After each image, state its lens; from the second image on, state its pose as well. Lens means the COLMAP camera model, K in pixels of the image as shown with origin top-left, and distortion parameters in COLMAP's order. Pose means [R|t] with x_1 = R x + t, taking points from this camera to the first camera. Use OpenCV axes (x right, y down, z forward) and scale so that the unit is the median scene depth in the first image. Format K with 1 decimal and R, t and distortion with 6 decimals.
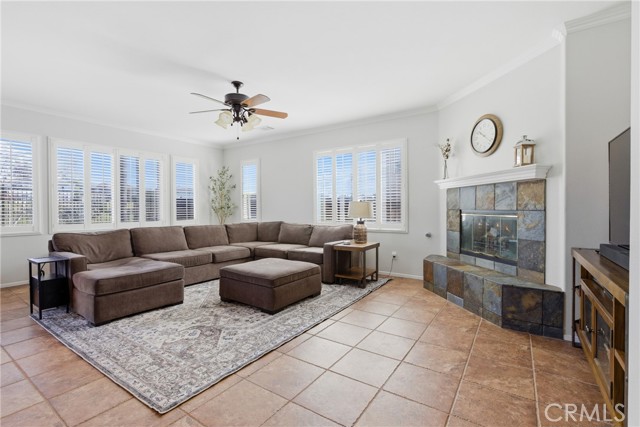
lens RADIAL K [[288.1, 0, 331.8], [0, 288.1, 214.1], [0, 0, 1]] dist [0.000410, 0.001871]
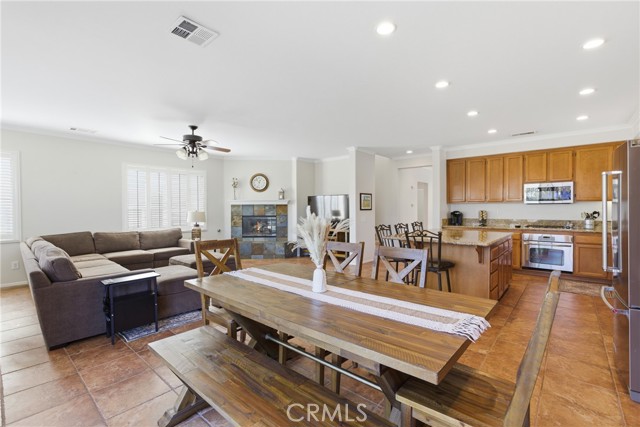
lens RADIAL K [[288.1, 0, 321.6], [0, 288.1, 212.2], [0, 0, 1]] dist [0.000410, 0.001871]
pose [[0.116257, -0.006855, 0.993196, -1.968312], [0.017318, 0.999838, 0.004874, -0.052638], [-0.993068, 0.016633, 0.116357, 0.298503]]
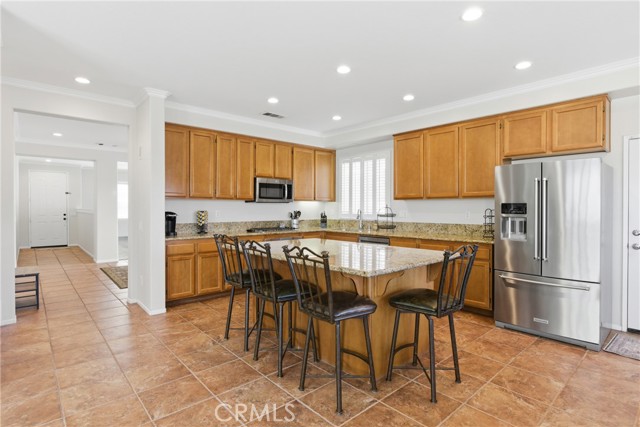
lens RADIAL K [[329.0, 0, 321.8], [0, 329.0, 213.0], [0, 0, 1]] dist [-0.024986, 0.000417]
pose [[-0.972476, 0.001713, 0.232998, -0.576869], [0.008613, 0.999554, 0.028602, -0.066105], [-0.232845, 0.029821, -0.972057, 0.839454]]
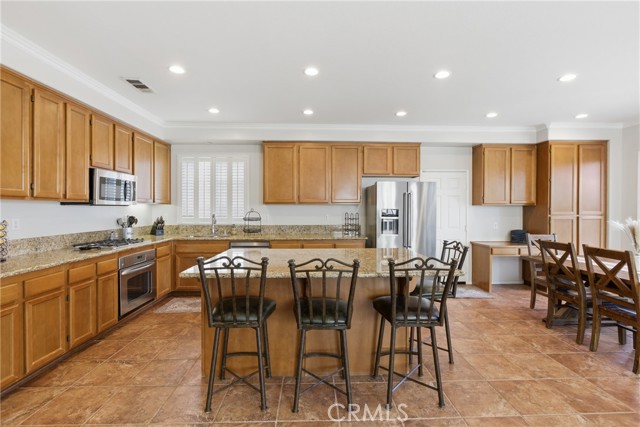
lens RADIAL K [[292.8, 0, 324.0], [0, 292.8, 211.8], [0, 0, 1]] dist [-0.001406, -0.000761]
pose [[-0.804540, 0.010641, -0.593804, 0.175322], [-0.004423, 0.999704, 0.023907, -0.081329], [0.593882, 0.021861, -0.804255, 0.532061]]
